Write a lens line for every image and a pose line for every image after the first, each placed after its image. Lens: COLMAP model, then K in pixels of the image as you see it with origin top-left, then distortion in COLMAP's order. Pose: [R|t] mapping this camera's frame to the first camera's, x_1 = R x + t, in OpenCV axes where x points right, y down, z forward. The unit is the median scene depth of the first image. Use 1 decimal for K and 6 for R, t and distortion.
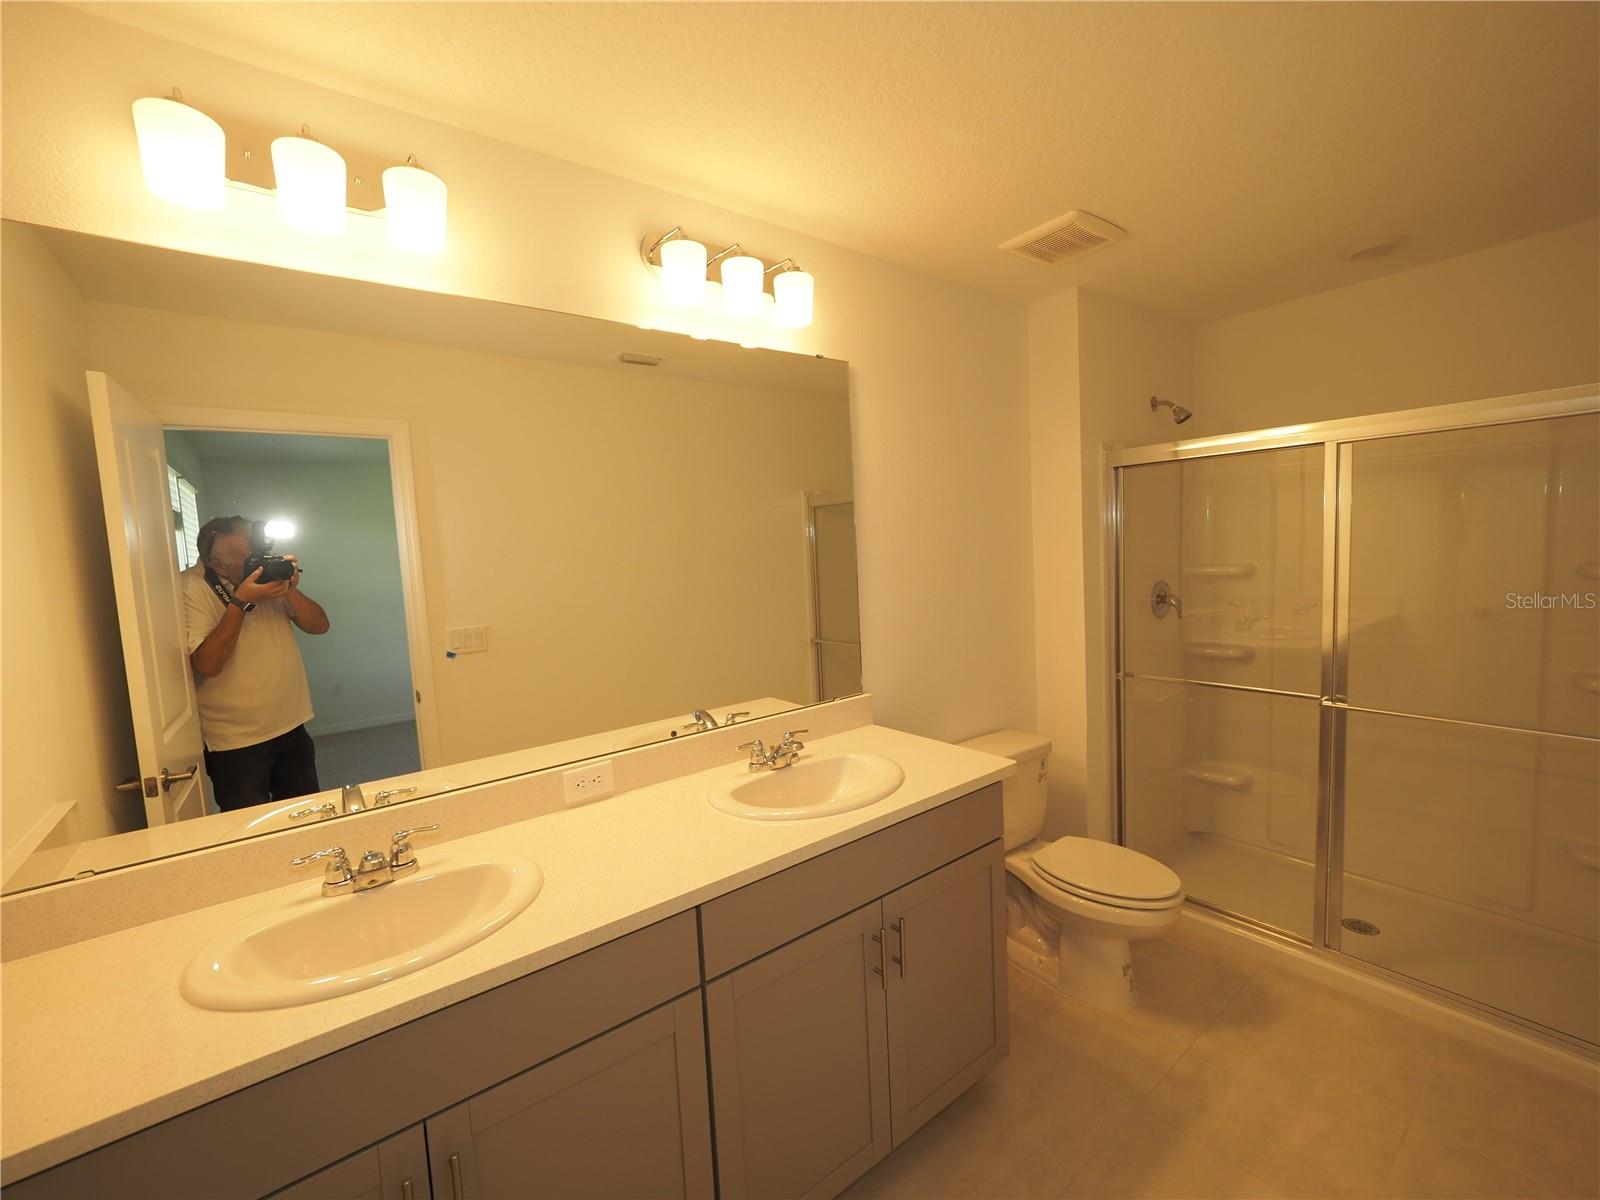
lens RADIAL K [[664.2, 0, 800.0], [0, 664.2, 600.0], [0, 0, 1]] dist [0.002708, -0.012075]
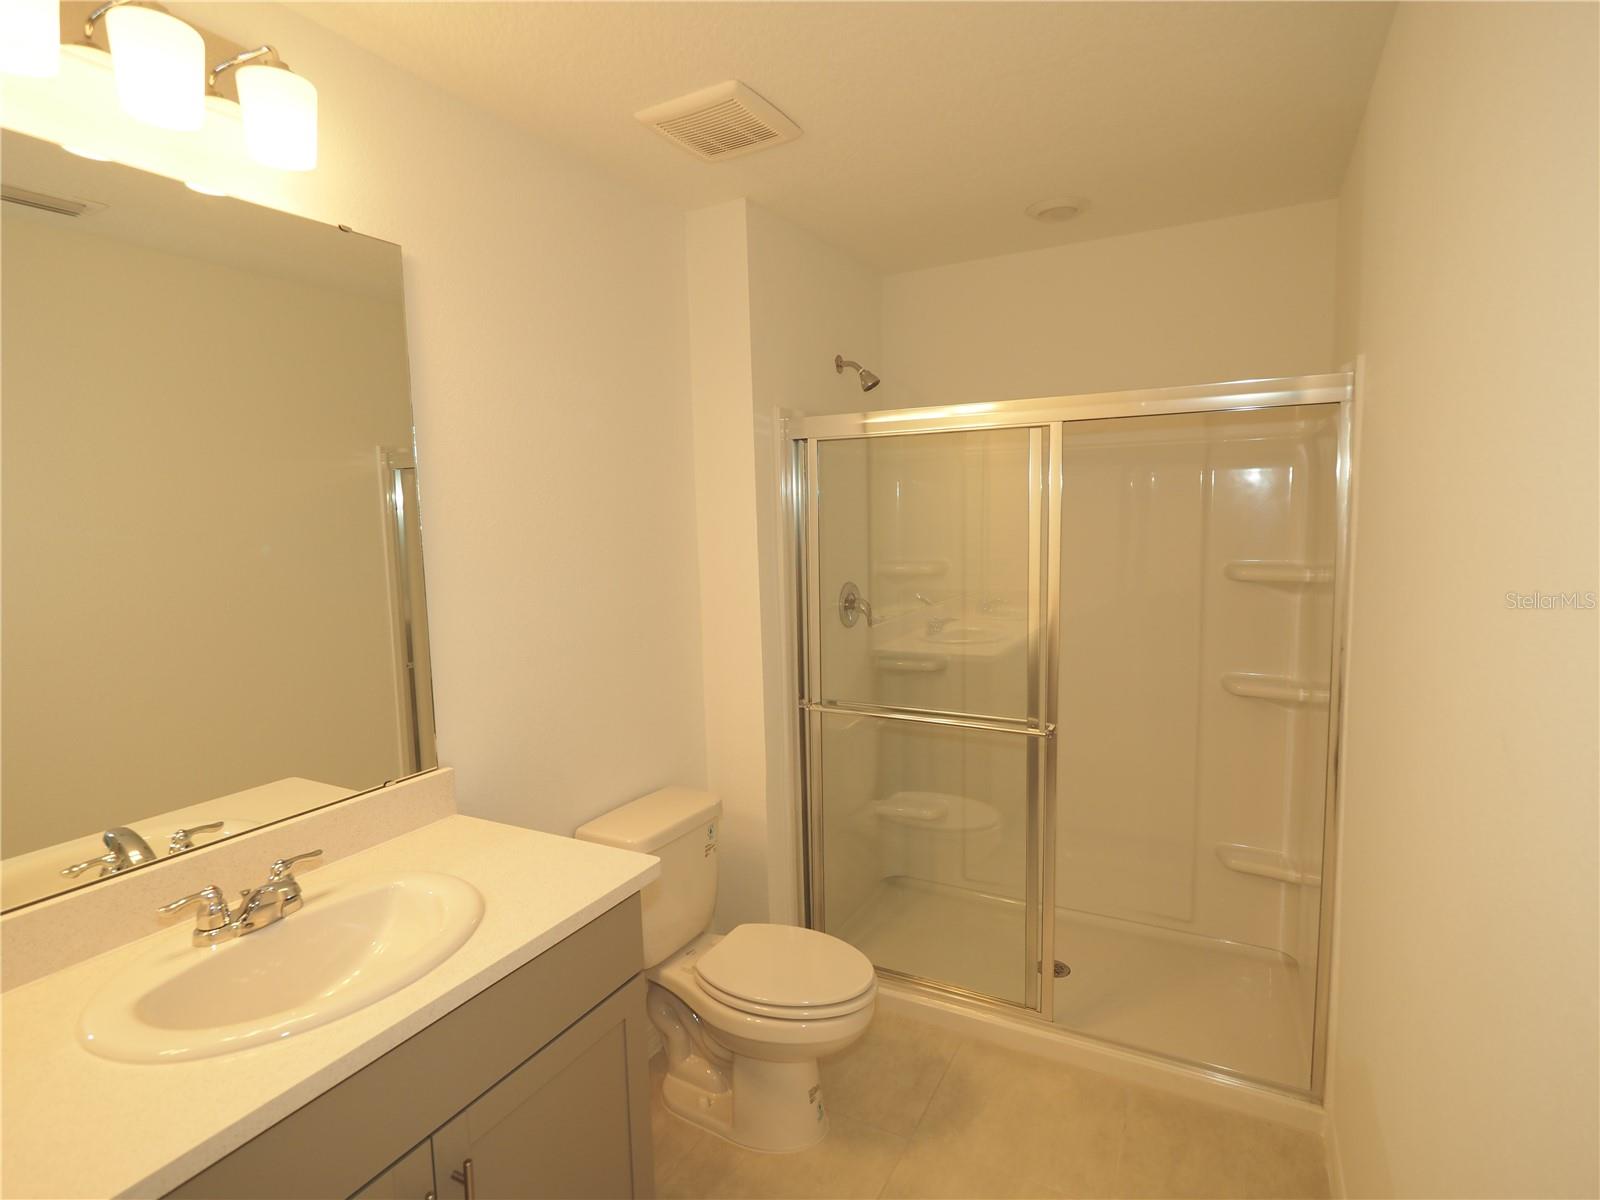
lens RADIAL K [[831.3, 0, 788.9], [0, 831.3, 597.6], [0, 0, 1]] dist [0.002990, -0.001745]
pose [[0.914314, -0.016198, 0.404682, 0.080326], [0.013301, 0.999862, 0.009970, -0.027195], [-0.404788, -0.003734, 0.914403, 0.123498]]
